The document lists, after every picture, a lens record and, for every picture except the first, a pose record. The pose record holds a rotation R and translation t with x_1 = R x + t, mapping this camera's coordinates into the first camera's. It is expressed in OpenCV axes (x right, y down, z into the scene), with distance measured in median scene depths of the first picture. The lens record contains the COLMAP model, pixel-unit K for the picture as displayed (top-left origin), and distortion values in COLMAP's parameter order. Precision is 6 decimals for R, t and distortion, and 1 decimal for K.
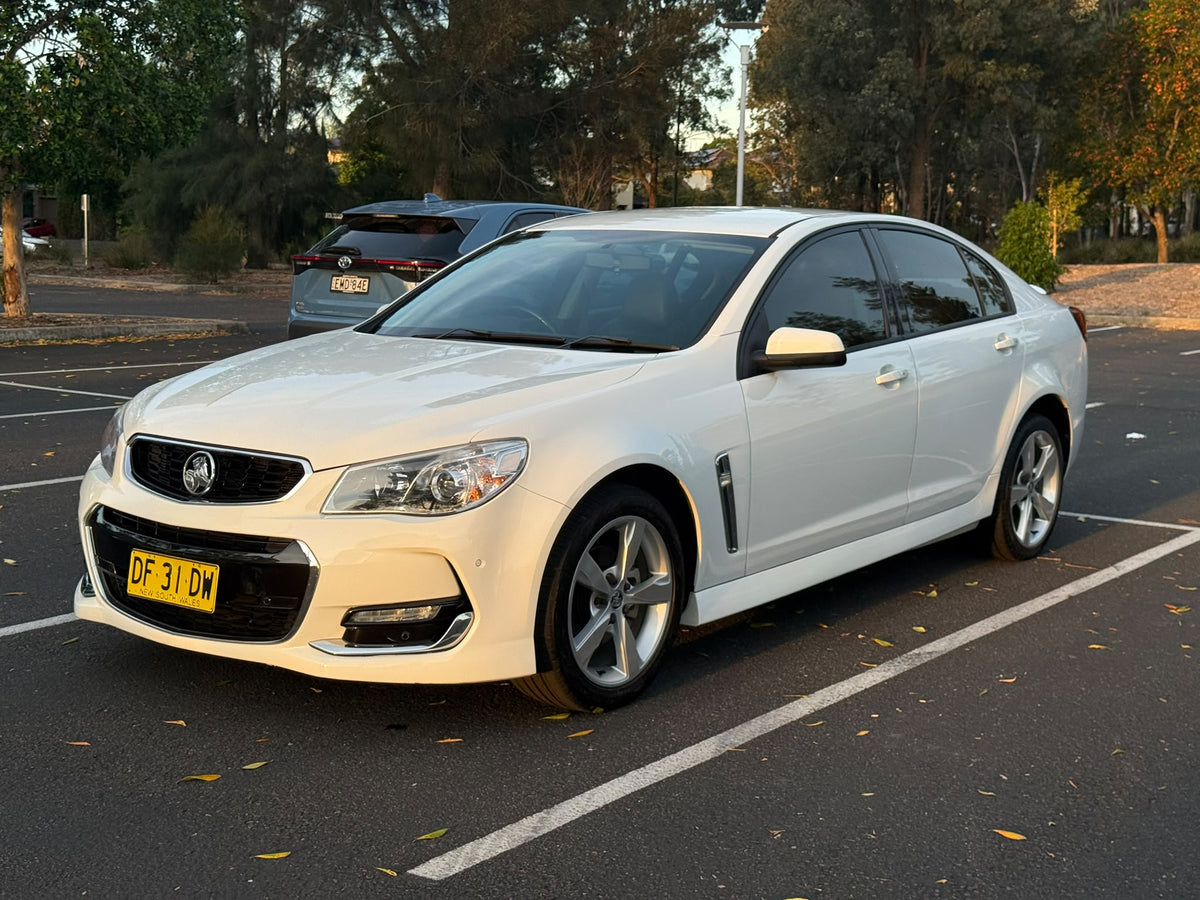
lens RADIAL K [[1684.3, 0, 600.0], [0, 1684.3, 450.0], [0, 0, 1]] dist [0.211627, -0.488848]
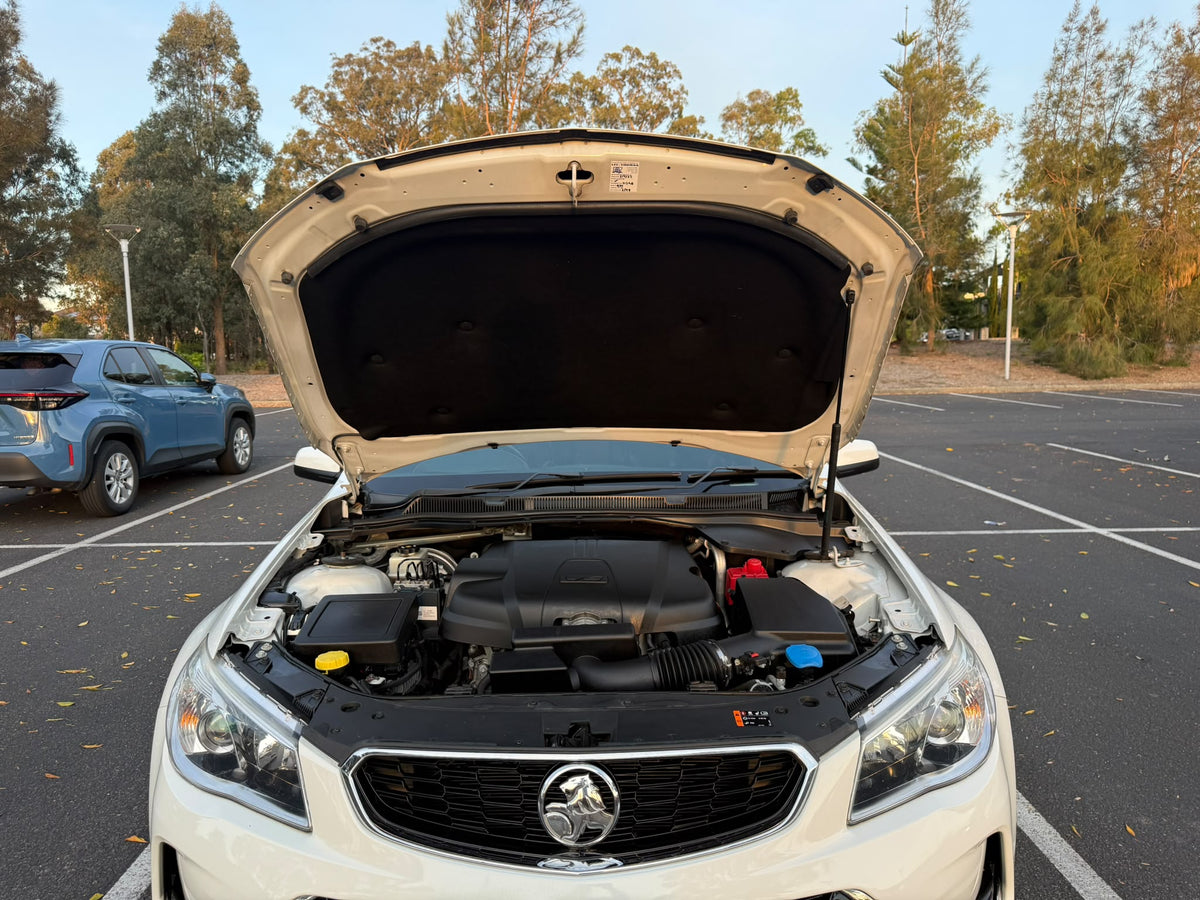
lens RADIAL K [[861.6, 0, 584.2], [0, 861.6, 454.4], [0, 0, 1]] dist [0.007236, -0.000009]
pose [[0.798789, -0.101930, 0.592914, -0.391068], [0.108143, 0.993817, 0.025157, -0.108636], [-0.591812, 0.044024, 0.804873, 0.764347]]
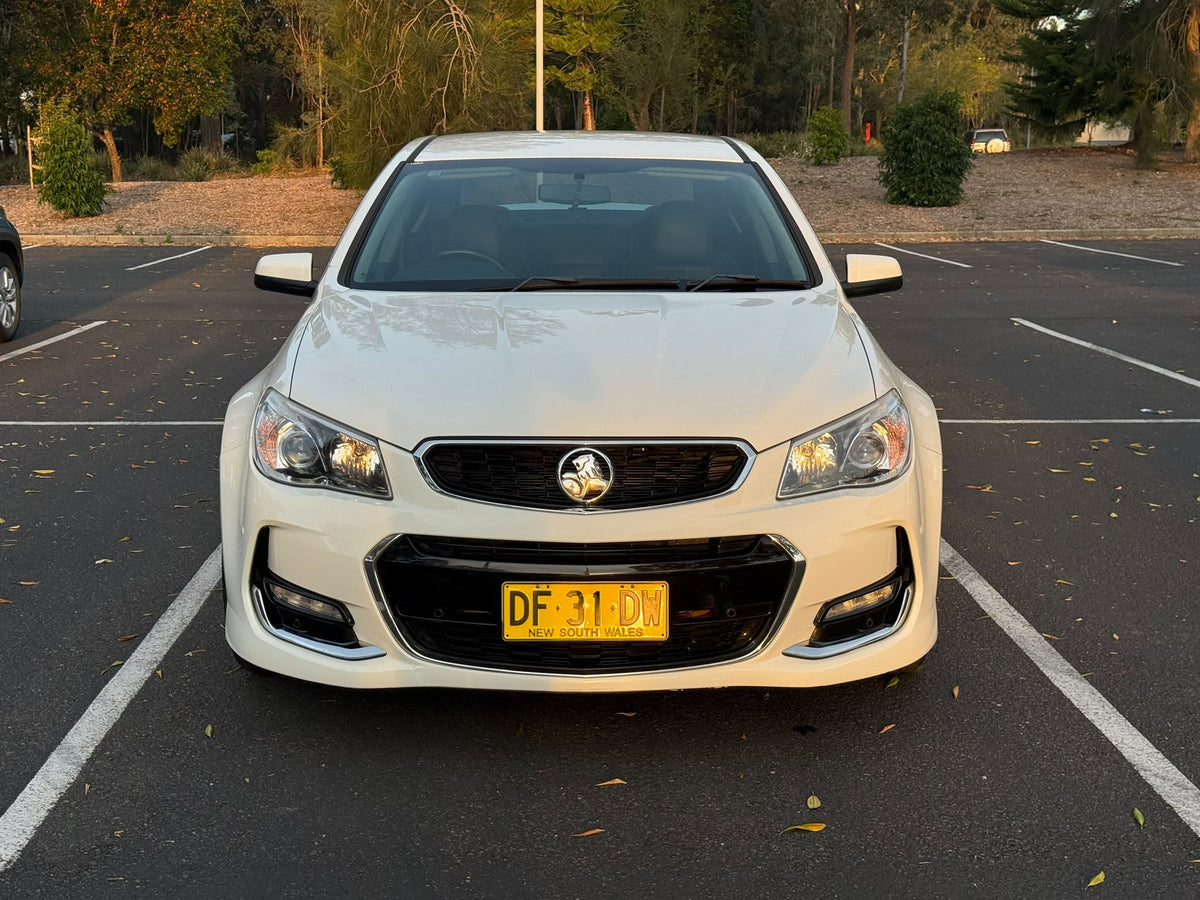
lens RADIAL K [[1684.3, 0, 600.0], [0, 1684.3, 450.0], [0, 0, 1]] dist [0.211627, -0.488848]
pose [[0.780138, -0.125332, 0.612925, -0.717954], [0.096064, 0.992107, 0.080597, -0.061878], [-0.618188, -0.003996, 0.786020, 0.368051]]
